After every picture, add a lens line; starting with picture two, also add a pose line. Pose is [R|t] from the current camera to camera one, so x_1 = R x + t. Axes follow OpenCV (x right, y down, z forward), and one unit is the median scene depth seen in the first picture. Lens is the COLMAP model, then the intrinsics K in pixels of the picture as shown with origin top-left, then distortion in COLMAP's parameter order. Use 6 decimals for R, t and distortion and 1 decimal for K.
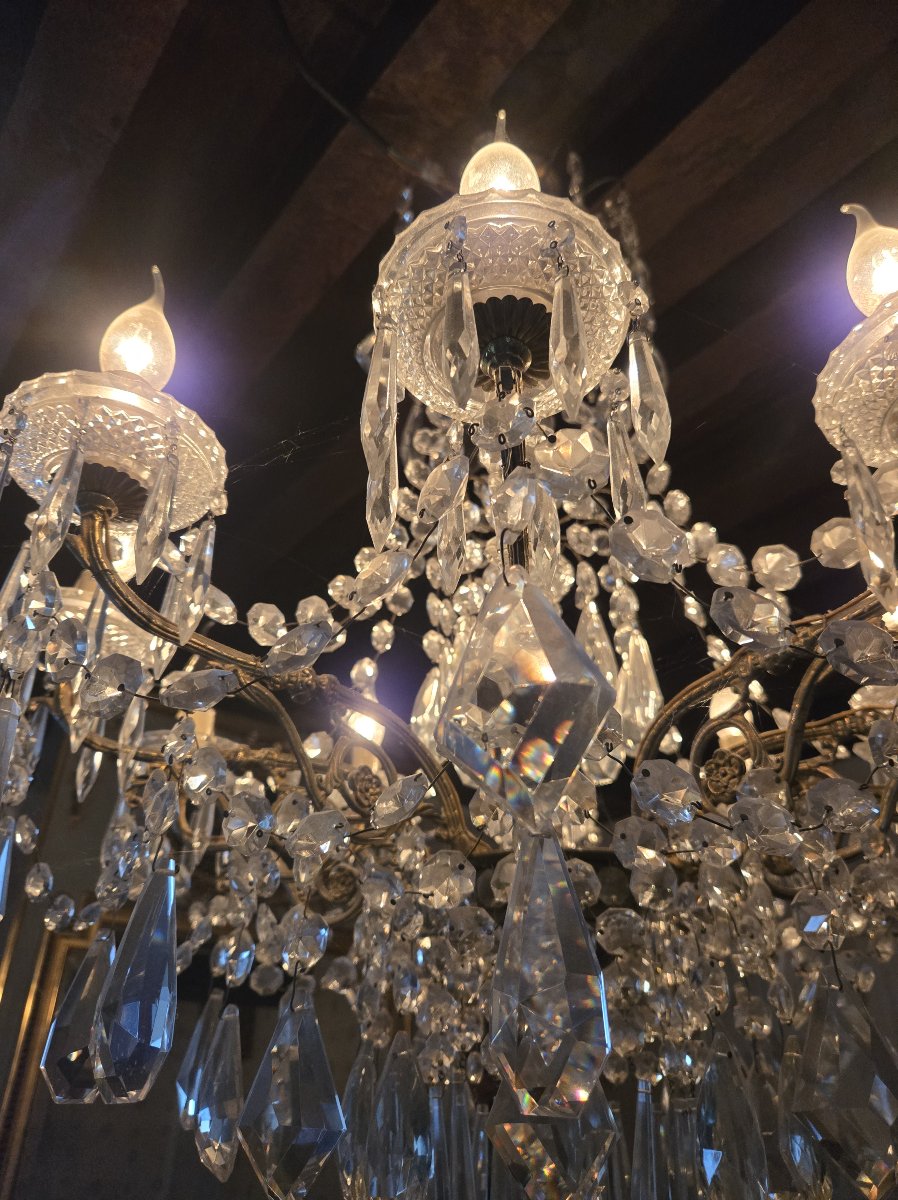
lens RADIAL K [[830.8, 0, 449.0], [0, 830.8, 600.0], [0, 0, 1]] dist [0.048069, -0.040072]
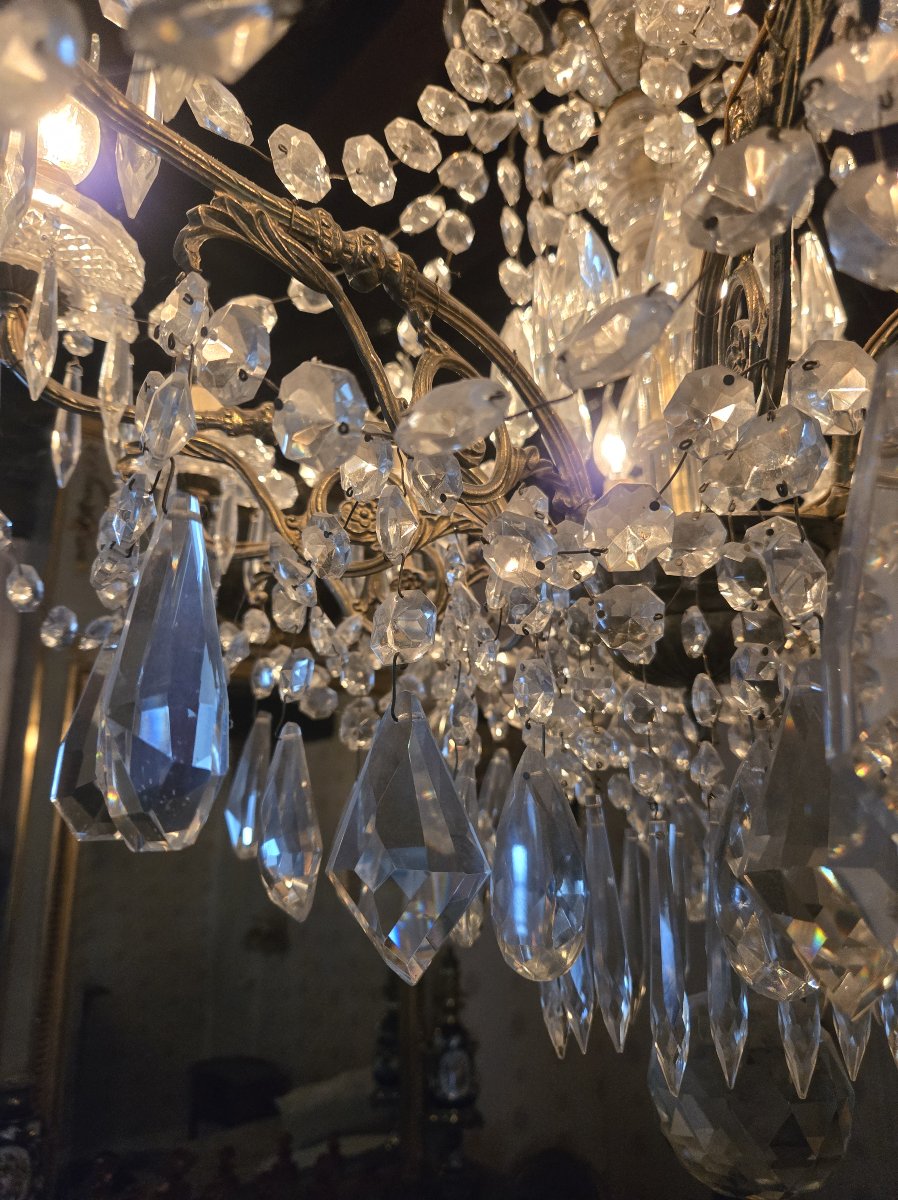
lens RADIAL K [[830.8, 0, 449.0], [0, 830.8, 600.0], [0, 0, 1]] dist [0.048069, -0.040072]
pose [[0.999737, -0.022488, -0.004432, -0.092124], [0.022828, 0.959563, 0.280566, 0.138916], [-0.002057, -0.280593, 0.959825, 0.252787]]
